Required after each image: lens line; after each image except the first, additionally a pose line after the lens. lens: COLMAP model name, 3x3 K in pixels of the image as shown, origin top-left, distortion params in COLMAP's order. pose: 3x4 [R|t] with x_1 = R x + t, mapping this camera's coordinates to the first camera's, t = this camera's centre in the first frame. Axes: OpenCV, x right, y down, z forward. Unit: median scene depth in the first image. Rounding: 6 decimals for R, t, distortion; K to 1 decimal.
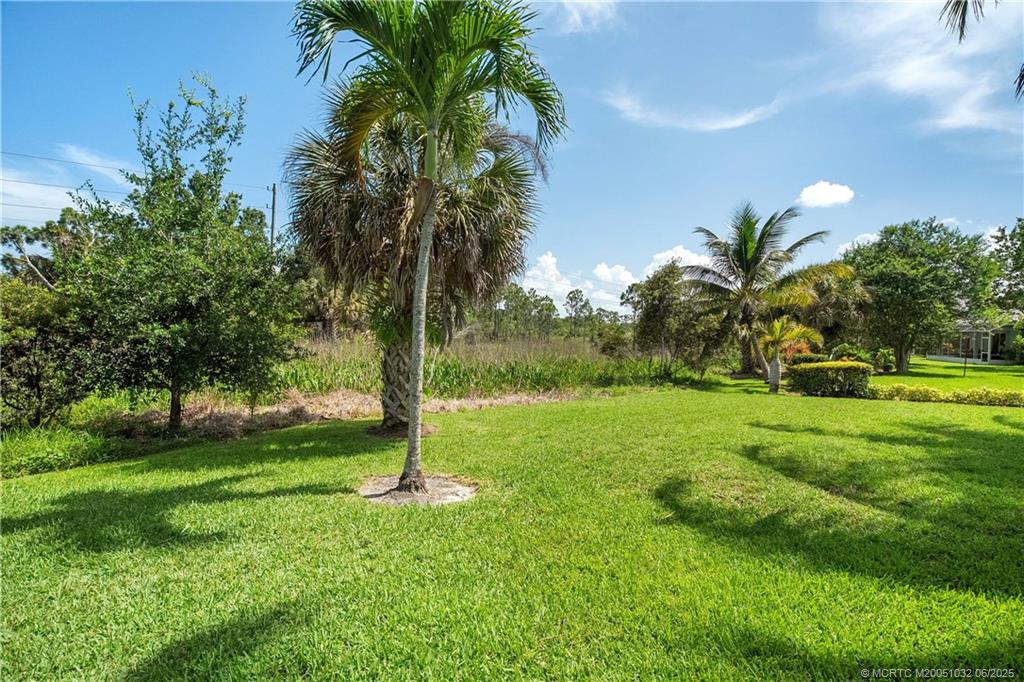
lens RADIAL K [[460.3, 0, 515.5], [0, 460.3, 335.5], [0, 0, 1]] dist [-0.002601, -0.000048]
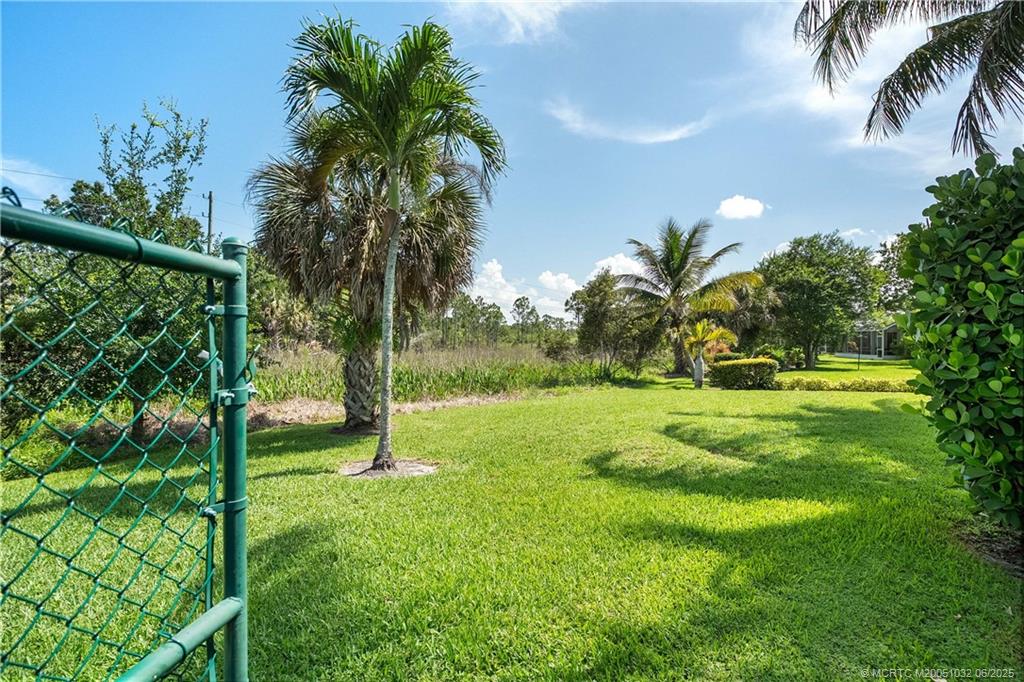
lens RADIAL K [[460.3, 0, 507.9], [0, 460.3, 340.0], [0, 0, 1]] dist [-0.002601, -0.000048]
pose [[0.995230, -0.019545, 0.095576, -0.006114], [0.020206, 0.999778, -0.005955, 0.006762], [-0.095439, 0.007858, 0.995404, -0.107901]]
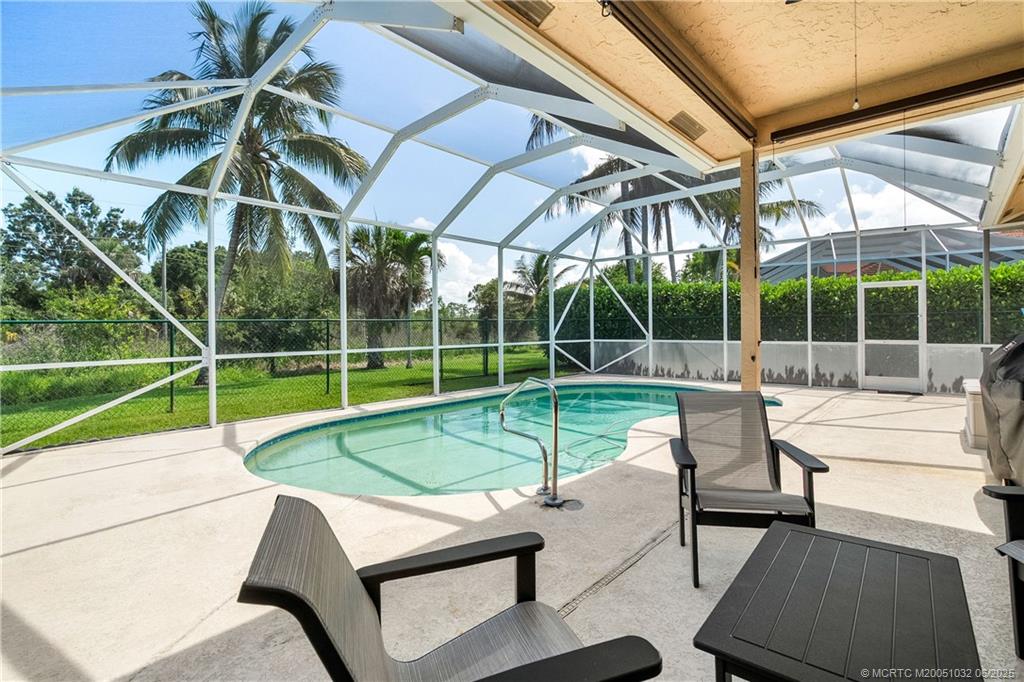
lens RADIAL K [[460.3, 0, 513.6], [0, 460.3, 333.3], [0, 0, 1]] dist [-0.002601, -0.000048]
pose [[0.949439, -0.039840, 0.311414, -0.226208], [0.035880, 0.999186, 0.018438, 0.001758], [-0.311895, -0.006332, 0.950095, -1.074261]]
